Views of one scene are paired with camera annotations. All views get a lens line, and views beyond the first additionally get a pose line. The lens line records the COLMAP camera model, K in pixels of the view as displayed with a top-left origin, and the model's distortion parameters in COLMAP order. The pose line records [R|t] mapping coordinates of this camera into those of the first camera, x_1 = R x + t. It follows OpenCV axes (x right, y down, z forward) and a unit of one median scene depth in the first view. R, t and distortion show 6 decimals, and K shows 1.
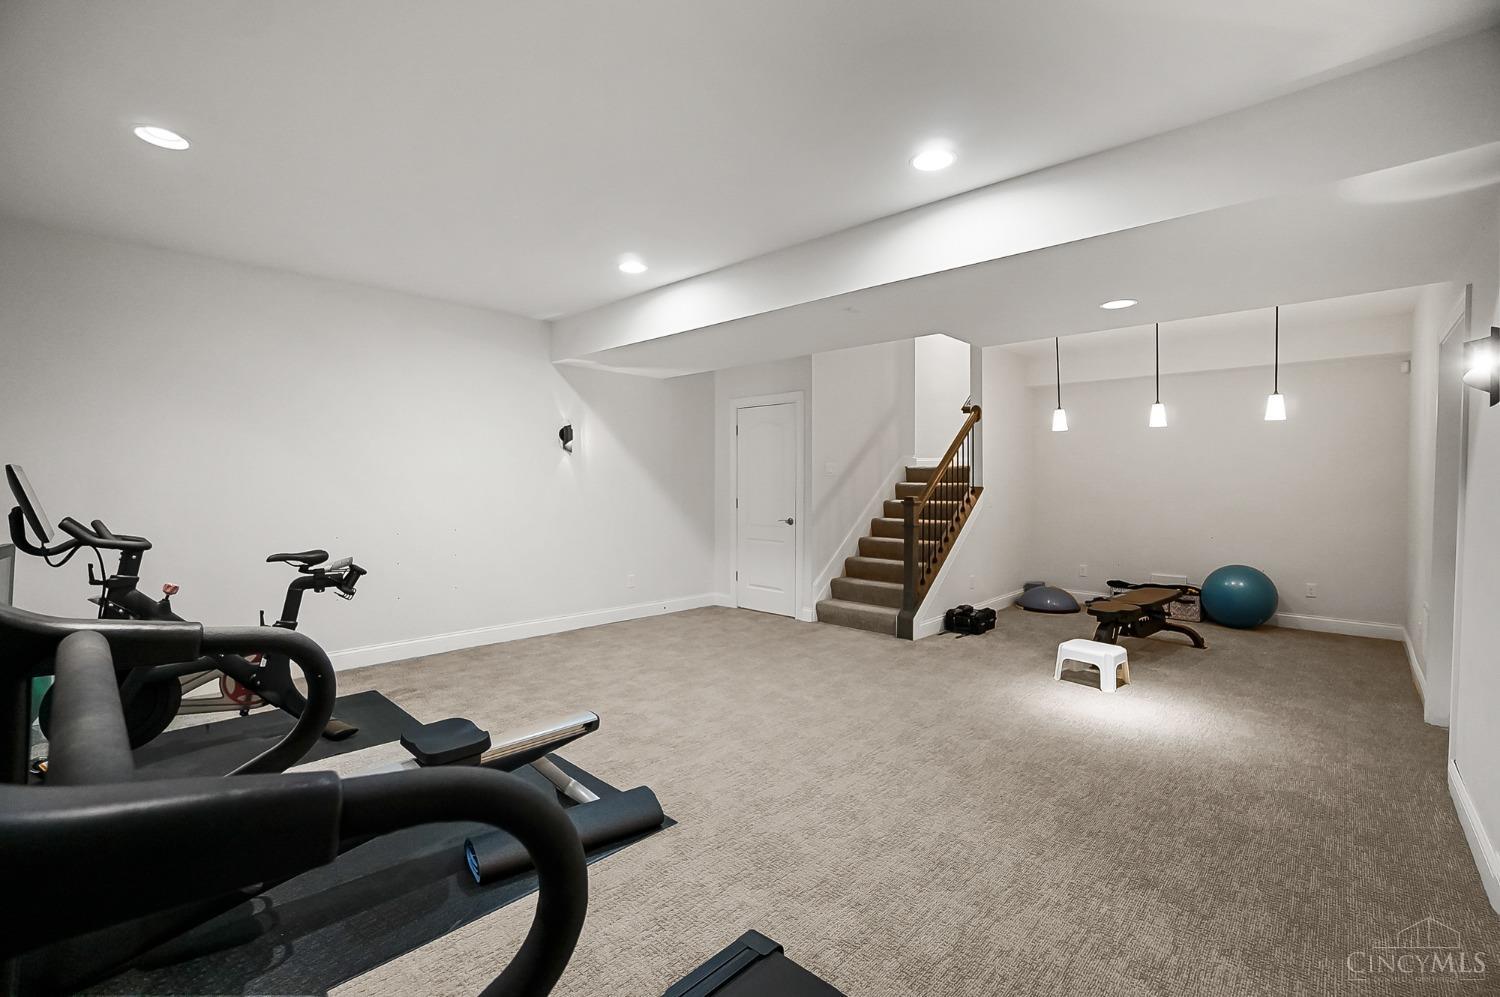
lens RADIAL K [[656.1, 0, 786.3], [0, 656.1, 499.1], [0, 0, 1]] dist [-0.005129, 0.000143]
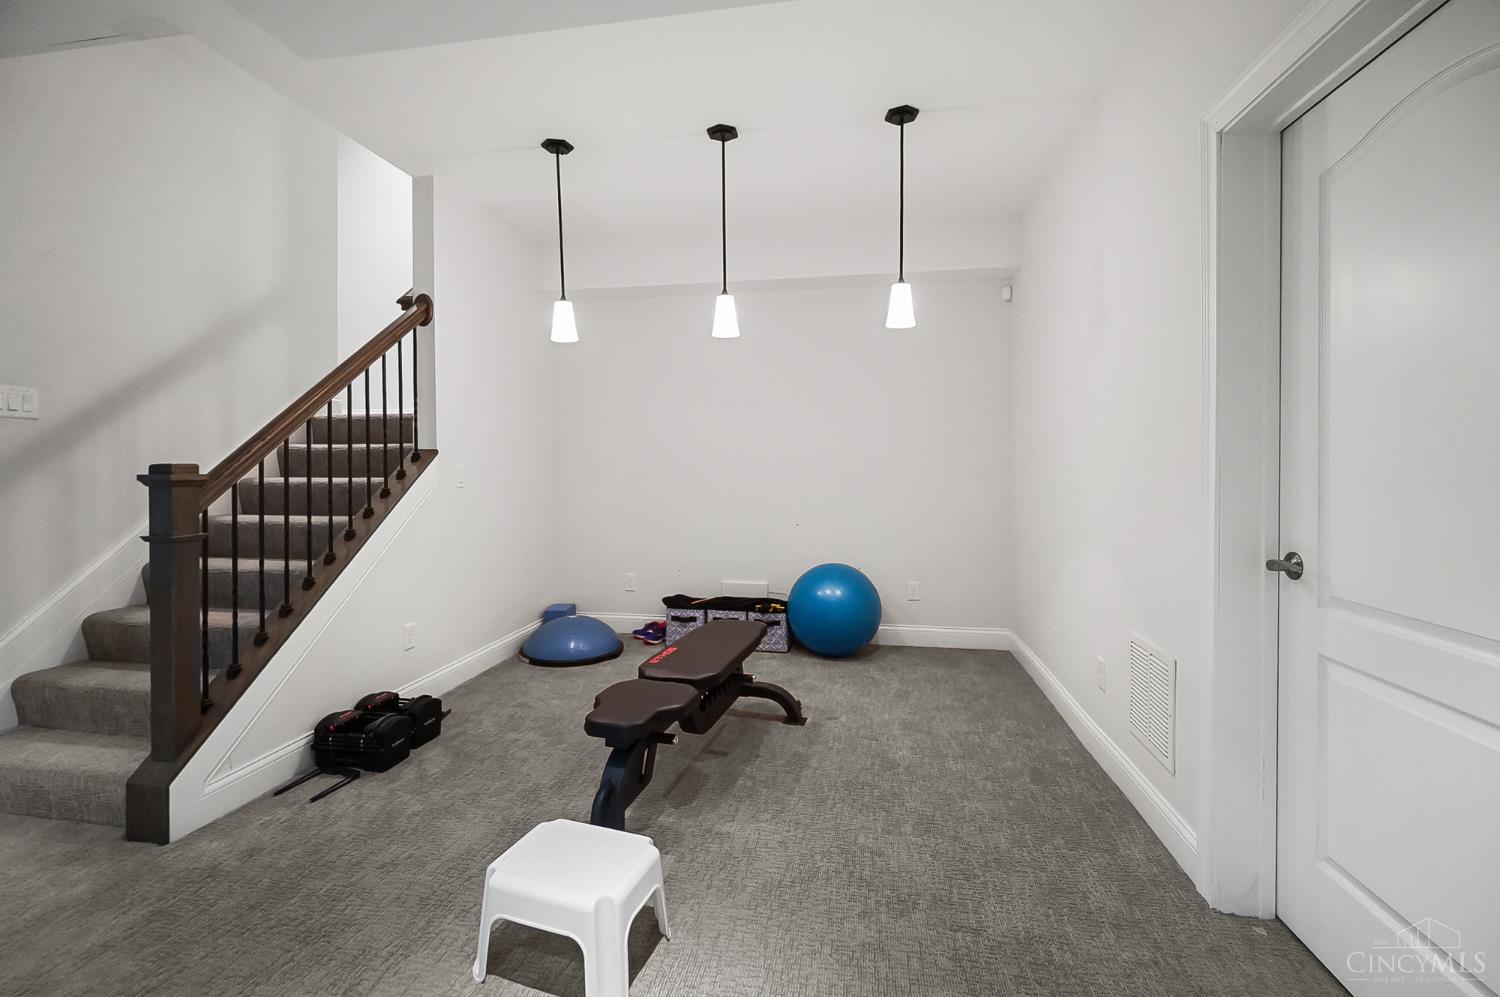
lens RADIAL K [[656.1, 0, 749.9], [0, 656.1, 487.3], [0, 0, 1]] dist [-0.005129, 0.000143]
pose [[0.856002, -0.021796, 0.516514, 0.262530], [0.017247, 0.999759, 0.013605, 0.009803], [-0.516685, -0.002738, 0.856171, 0.456419]]
